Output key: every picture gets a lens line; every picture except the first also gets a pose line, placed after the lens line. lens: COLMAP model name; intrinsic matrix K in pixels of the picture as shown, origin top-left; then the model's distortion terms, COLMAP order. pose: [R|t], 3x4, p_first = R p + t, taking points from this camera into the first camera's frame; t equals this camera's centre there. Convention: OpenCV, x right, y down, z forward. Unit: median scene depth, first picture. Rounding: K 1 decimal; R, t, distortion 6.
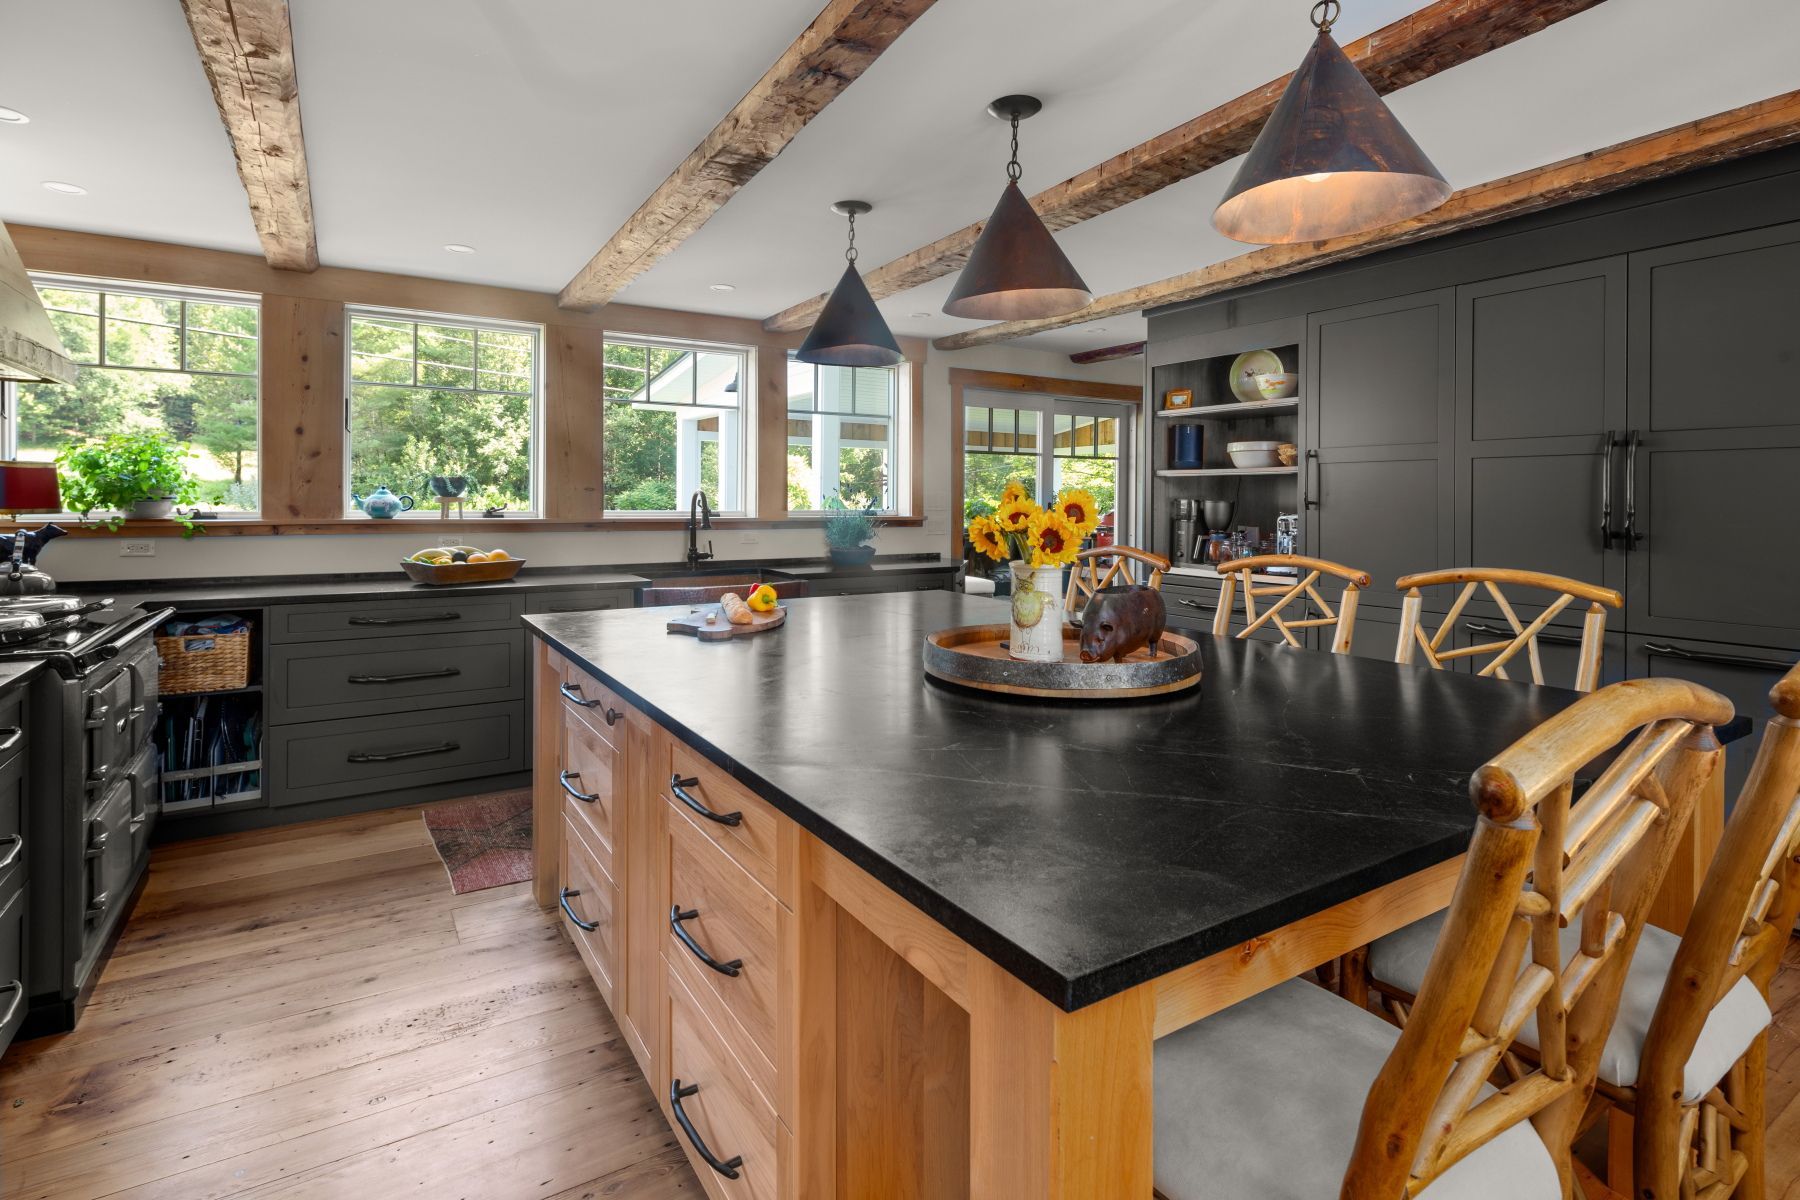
lens RADIAL K [[884.2, 0, 896.1], [0, 884.2, 501.5], [0, 0, 1]] dist [-0.001371, -0.001204]
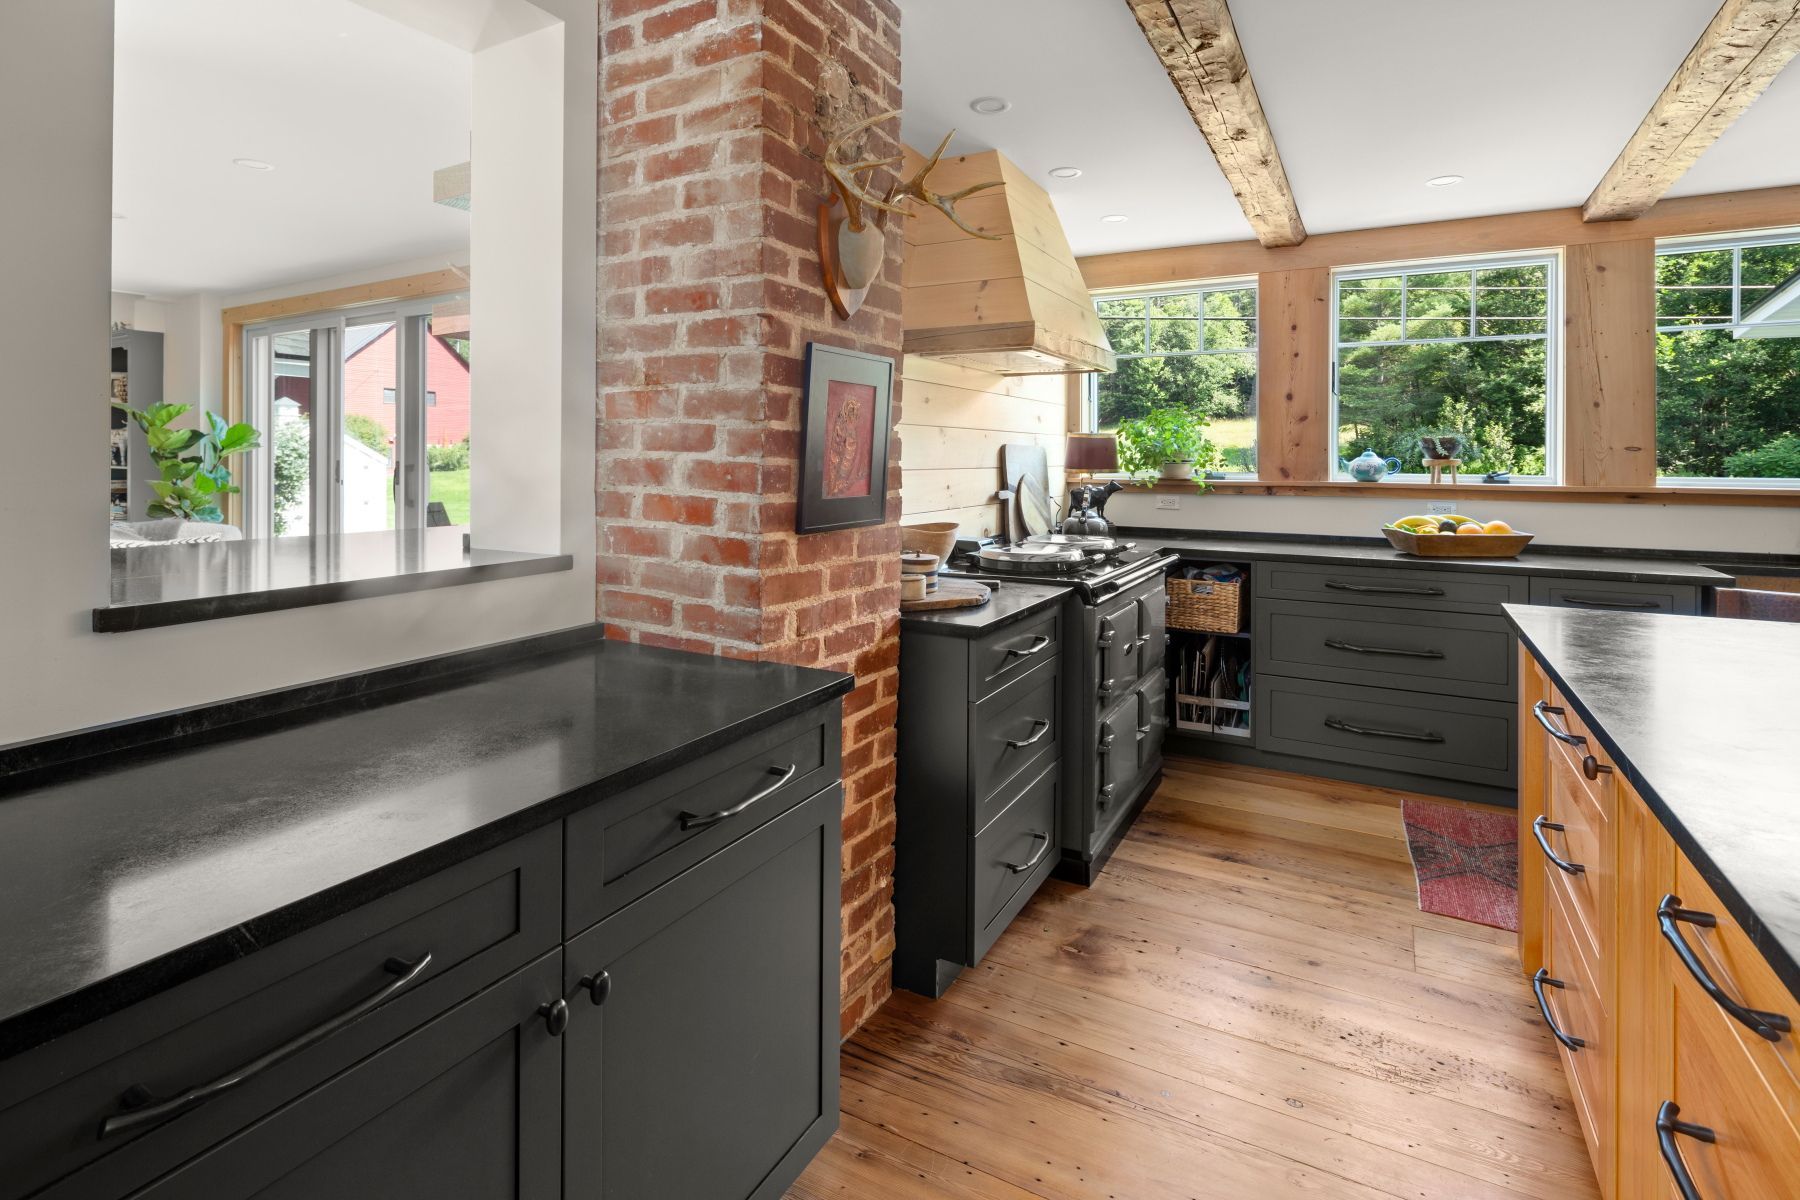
lens RADIAL K [[878.0, 0, 895.3], [0, 878.0, 457.5], [0, 0, 1]] dist [0.010823, -0.007387]
pose [[0.484555, -0.005023, -0.874747, 0.016143], [-0.002217, 0.999973, -0.006970, 0.000398], [0.874758, 0.005316, 0.484531, 0.095503]]
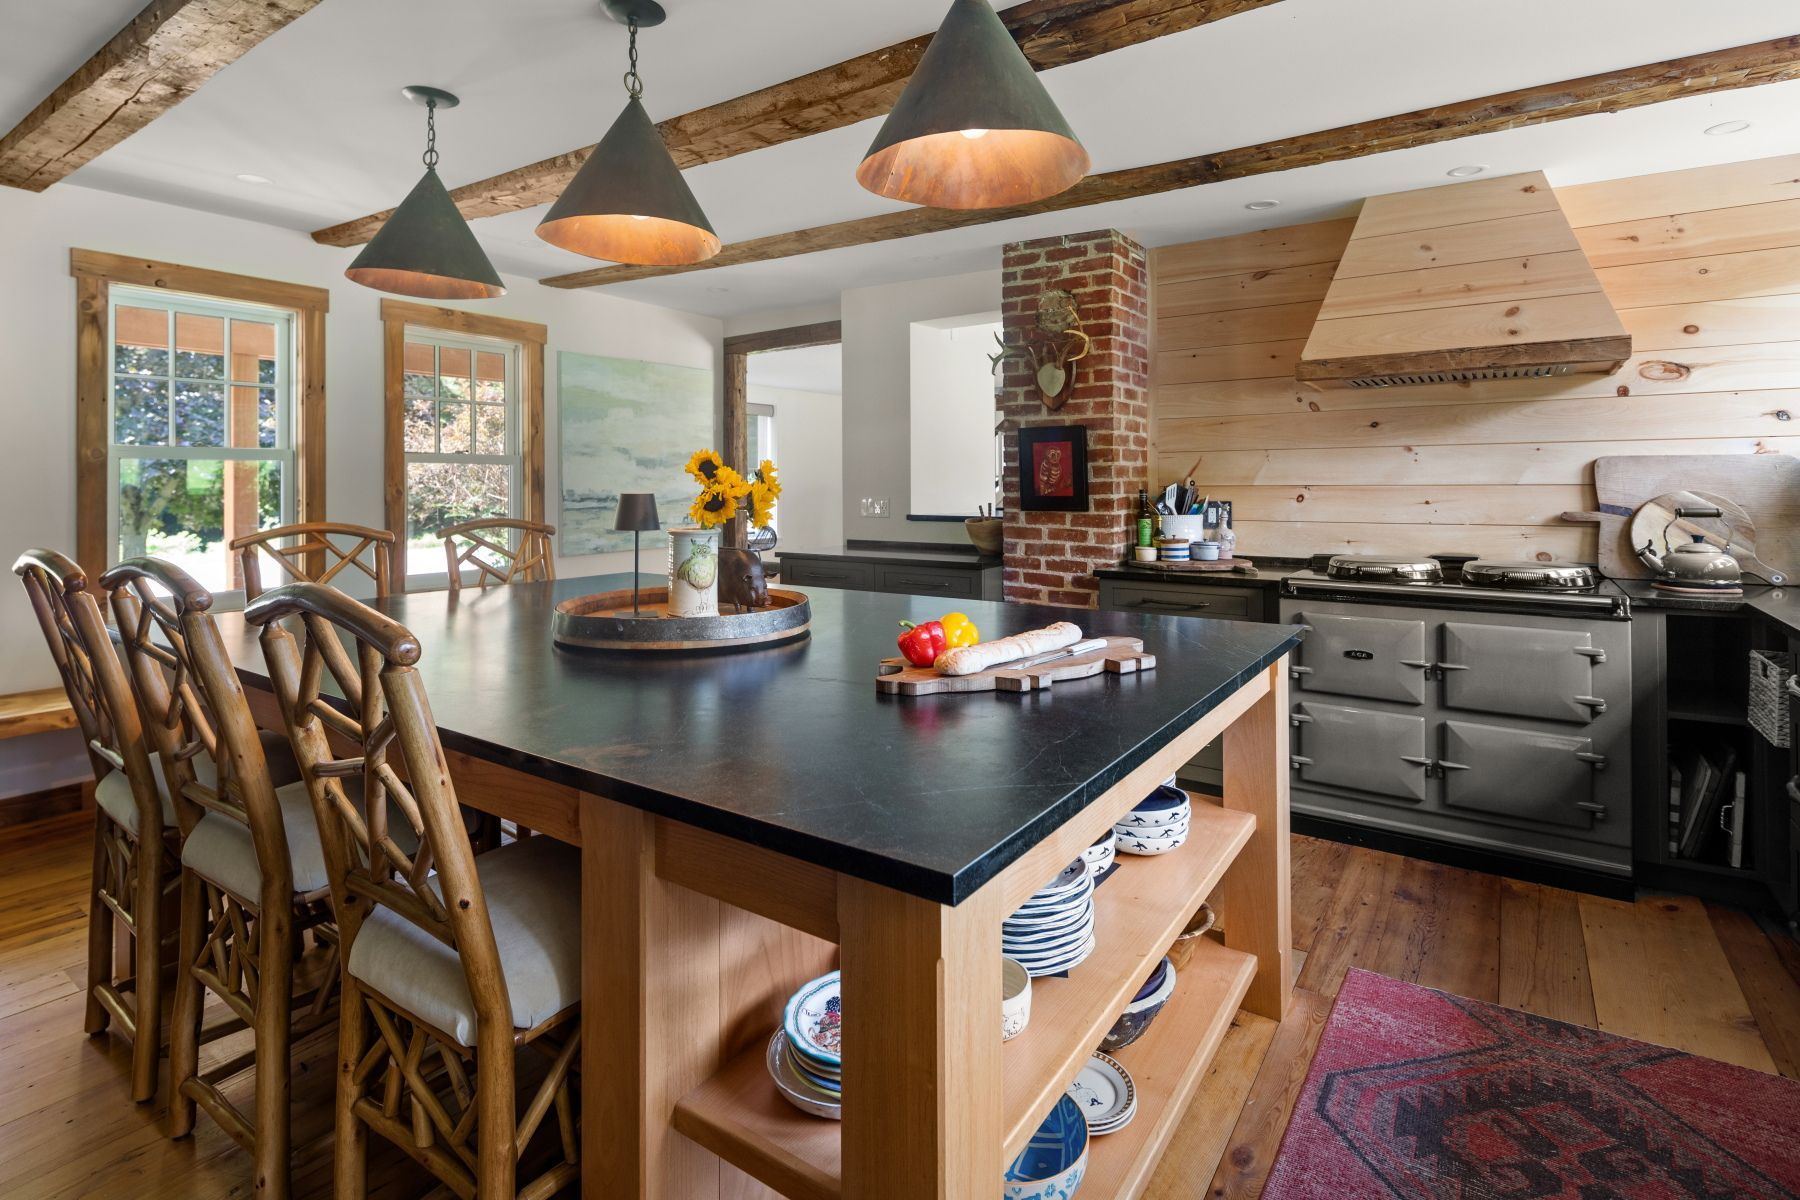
lens RADIAL K [[882.2, 0, 893.5], [0, 882.2, 476.7], [0, 0, 1]] dist [0.003644, -0.000274]
pose [[-0.918337, -0.005256, -0.395764, 0.176809], [-0.002273, 0.999965, -0.008006, 0.006132], [0.395793, -0.006453, -0.918317, 1.346832]]
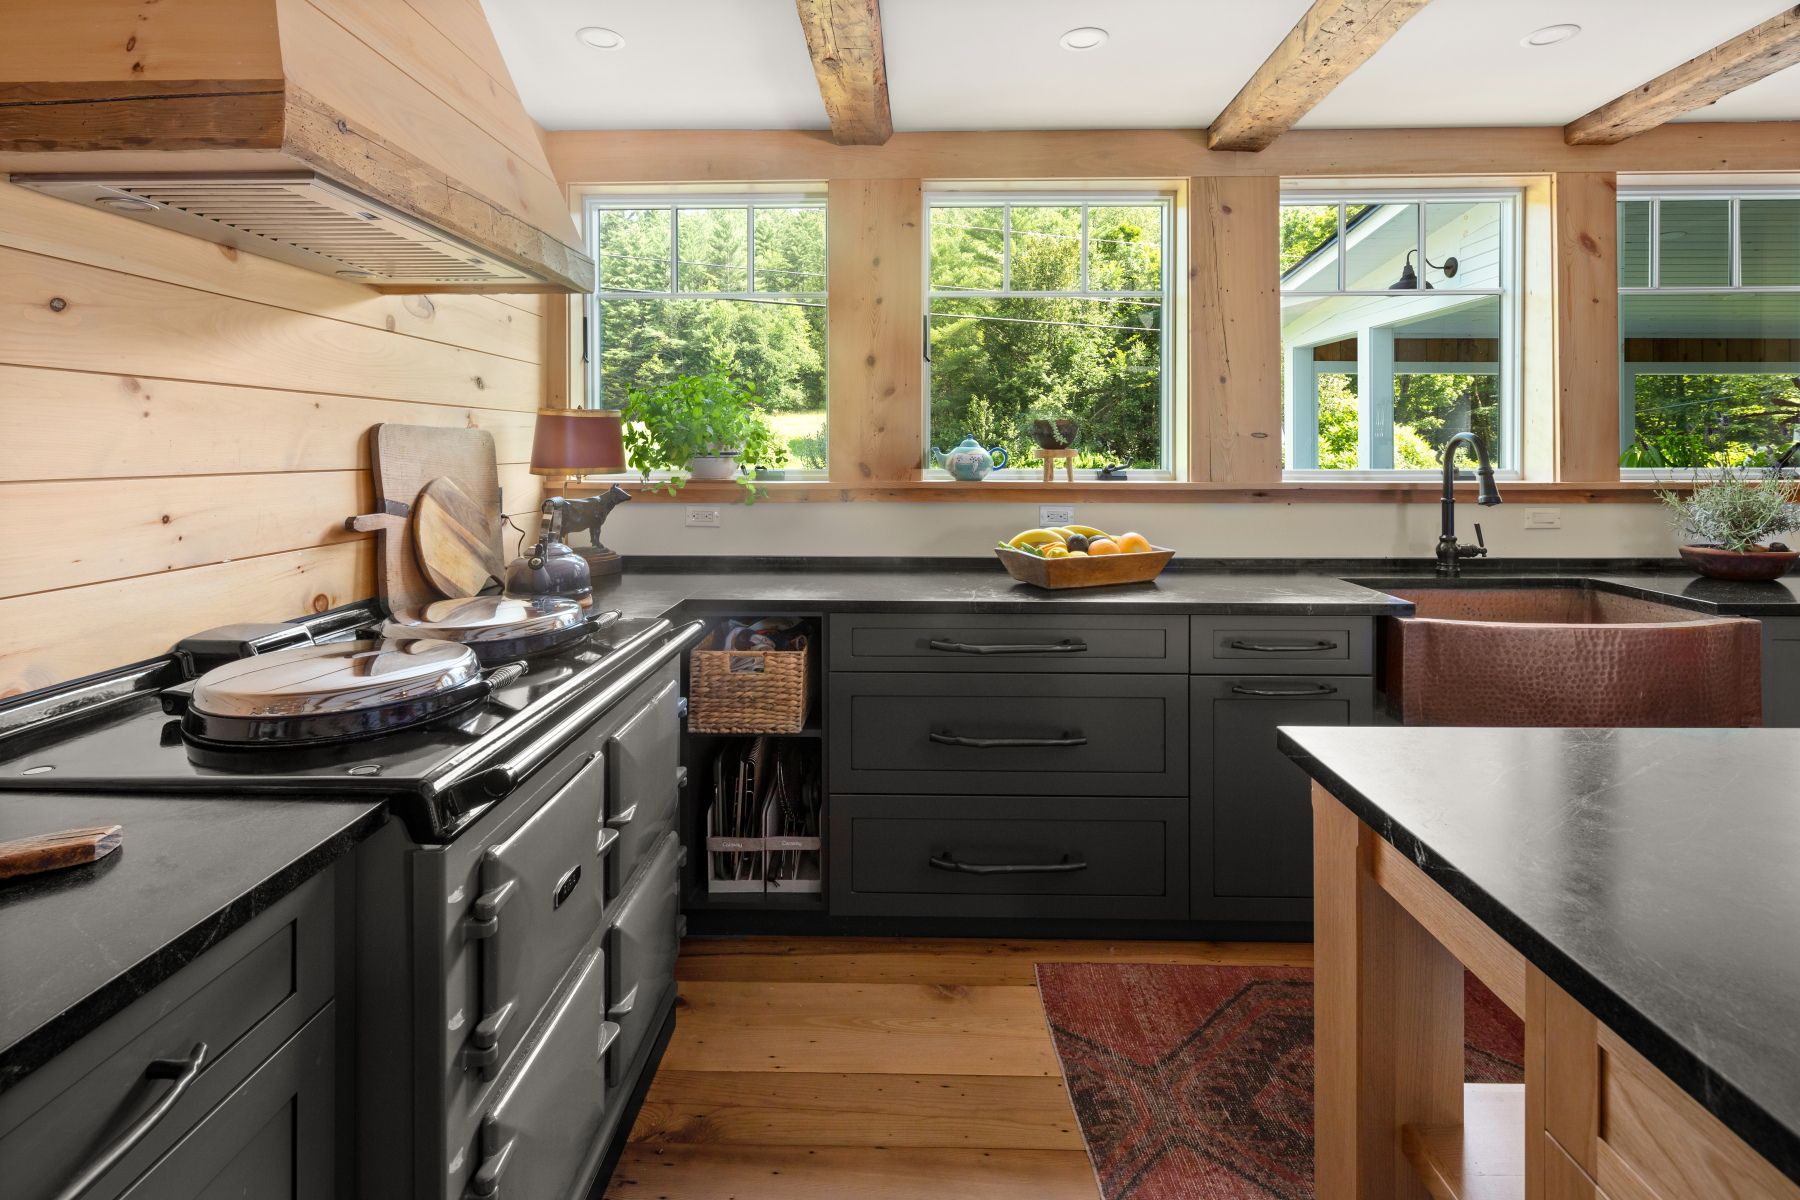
lens RADIAL K [[885.8, 0, 901.6], [0, 885.8, 452.3], [0, 0, 1]] dist [-0.001222, -0.000558]
pose [[0.835089, -0.005619, -0.550086, -0.292143], [0.005047, 0.999984, -0.002553, -0.002416], [0.550092, -0.000645, 0.835104, 0.467954]]
